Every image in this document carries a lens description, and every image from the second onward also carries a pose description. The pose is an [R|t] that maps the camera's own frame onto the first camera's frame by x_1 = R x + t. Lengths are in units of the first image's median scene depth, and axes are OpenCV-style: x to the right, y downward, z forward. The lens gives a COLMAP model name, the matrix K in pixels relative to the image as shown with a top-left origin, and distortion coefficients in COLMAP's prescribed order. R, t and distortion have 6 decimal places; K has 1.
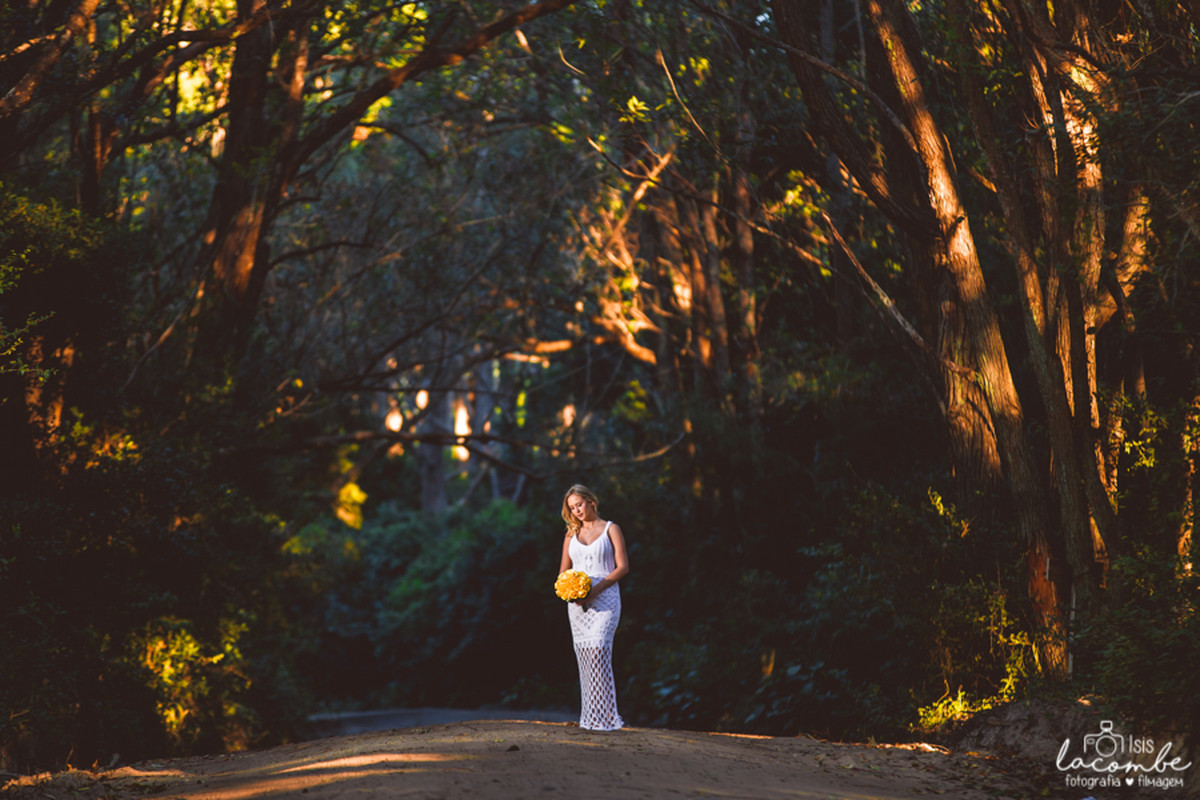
lens RADIAL K [[6583.7, 0, 600.0], [0, 6583.7, 400.0], [0, 0, 1]] dist [1.564276, 9.566890]
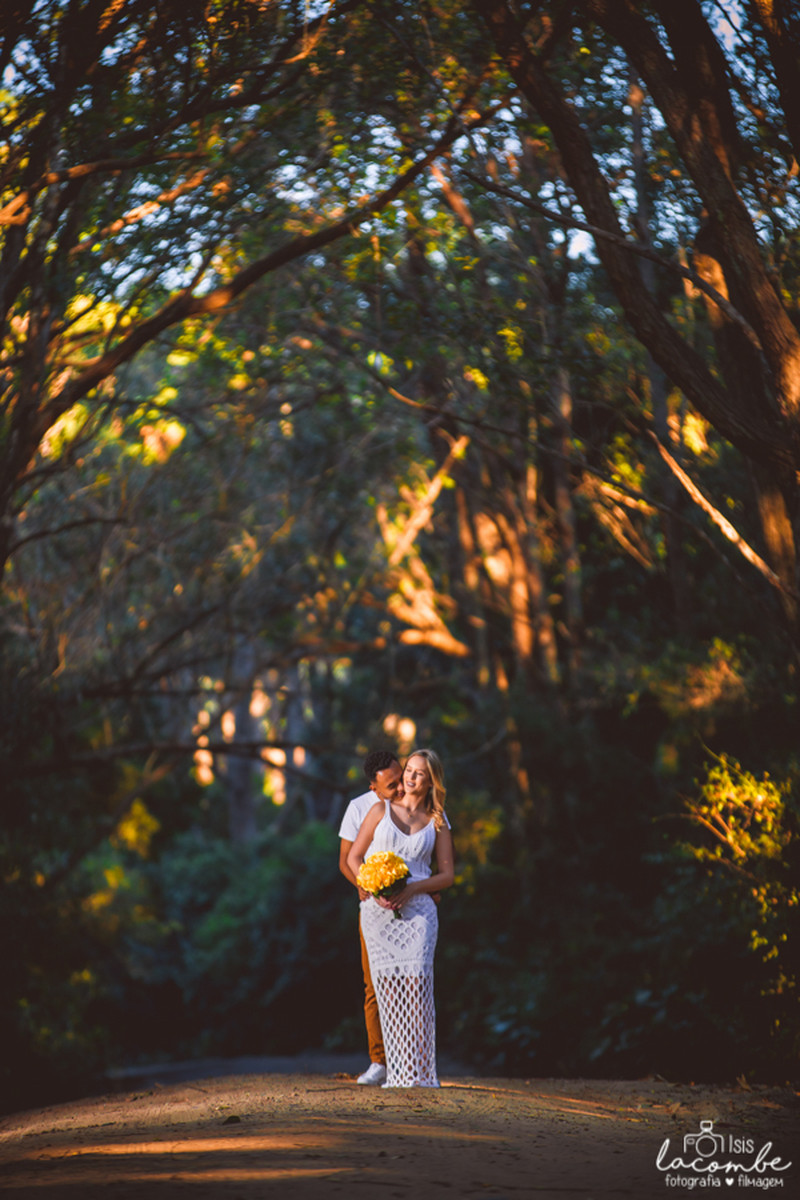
lens RADIAL K [[7181.5, 0, 400.0], [0, 7181.5, 600.0], [0, 0, 1]] dist [1.602430, 2.084215]
pose [[0.998983, -0.045035, -0.002137, 0.001633], [0.044996, 0.998866, -0.015531, 0.001988], [0.002834, 0.015419, 0.999877, 0.044158]]
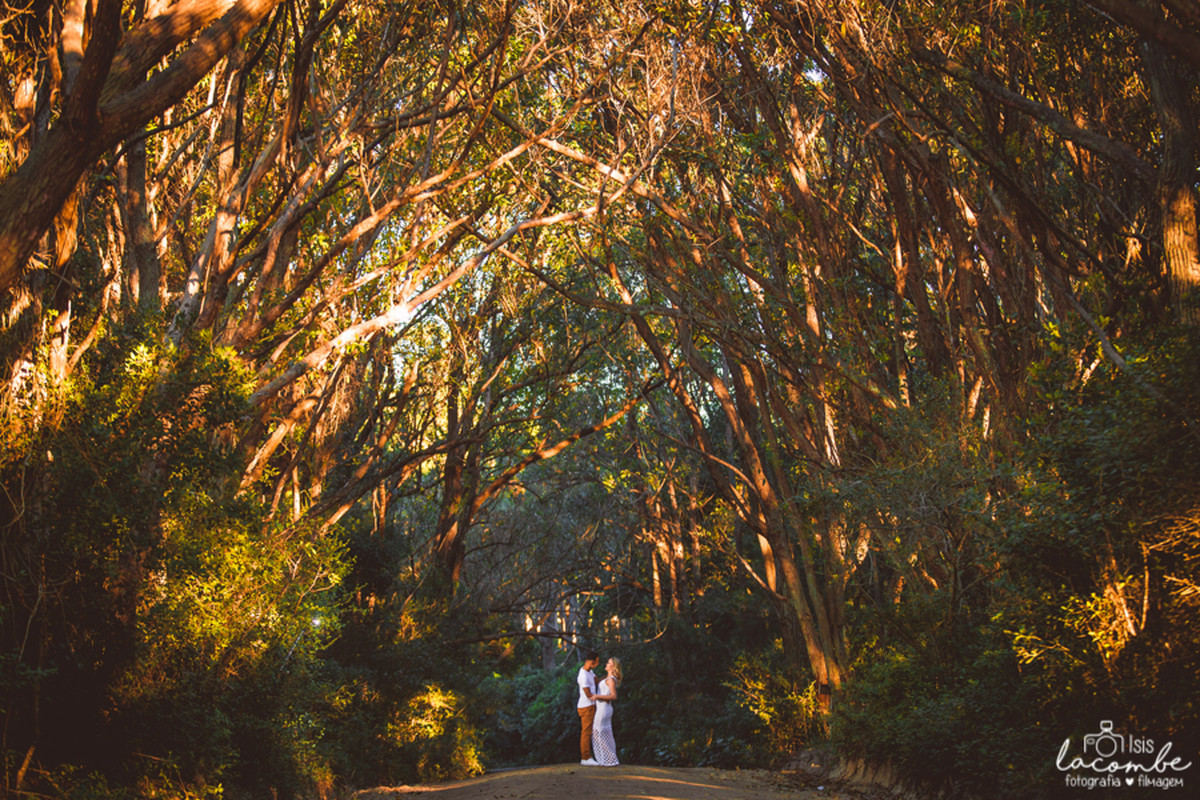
lens RADIAL K [[3238.8, 0, 600.0], [0, 3238.8, 400.0], [0, 0, 1]] dist [0.022759, 0.047483]
pose [[0.999703, -0.023117, -0.007664, 0.001672], [0.022568, 0.997615, -0.065224, -0.000635], [0.009154, 0.065032, 0.997841, -0.026623]]
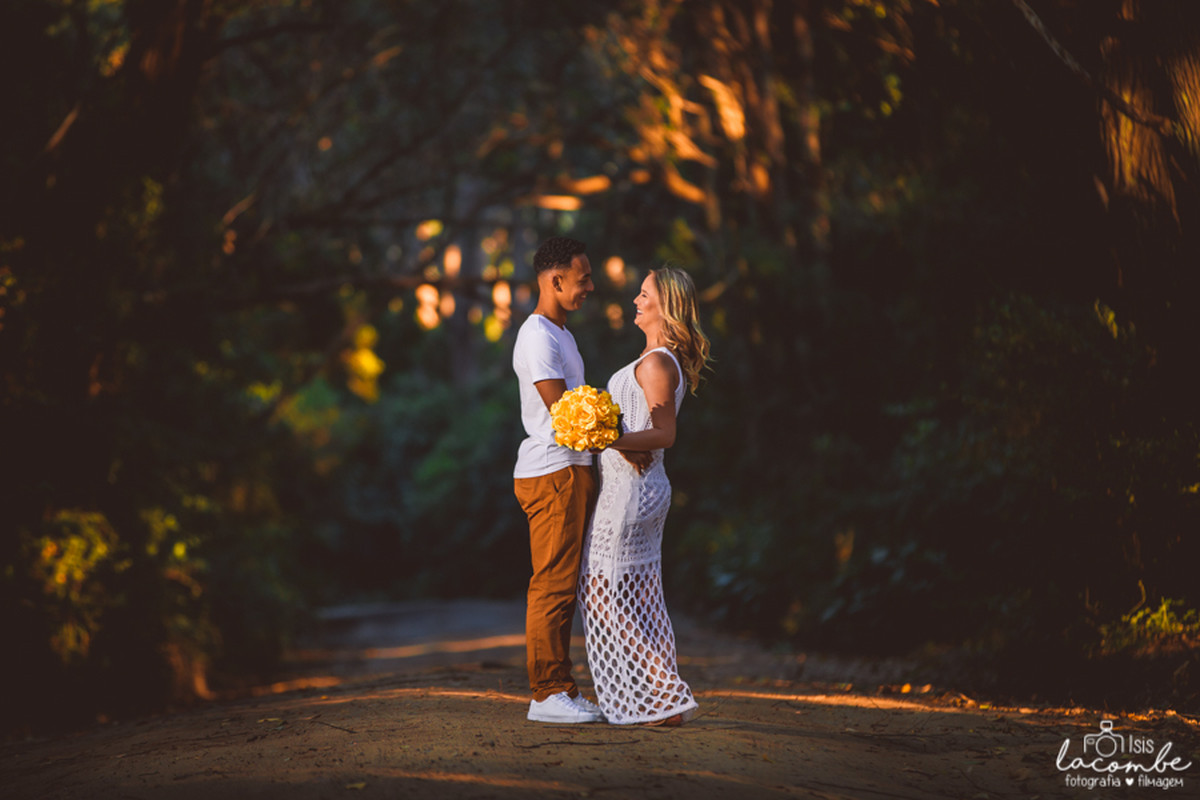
lens RADIAL K [[7214.7, 0, 600.0], [0, 7214.7, 400.0], [0, 0, 1]] dist [1.580953, -0.055232]
pose [[0.999631, -0.026312, -0.006782, 0.001219], [0.026441, 0.999456, 0.019707, 0.002996], [0.006259, -0.019879, 0.999783, 0.099039]]
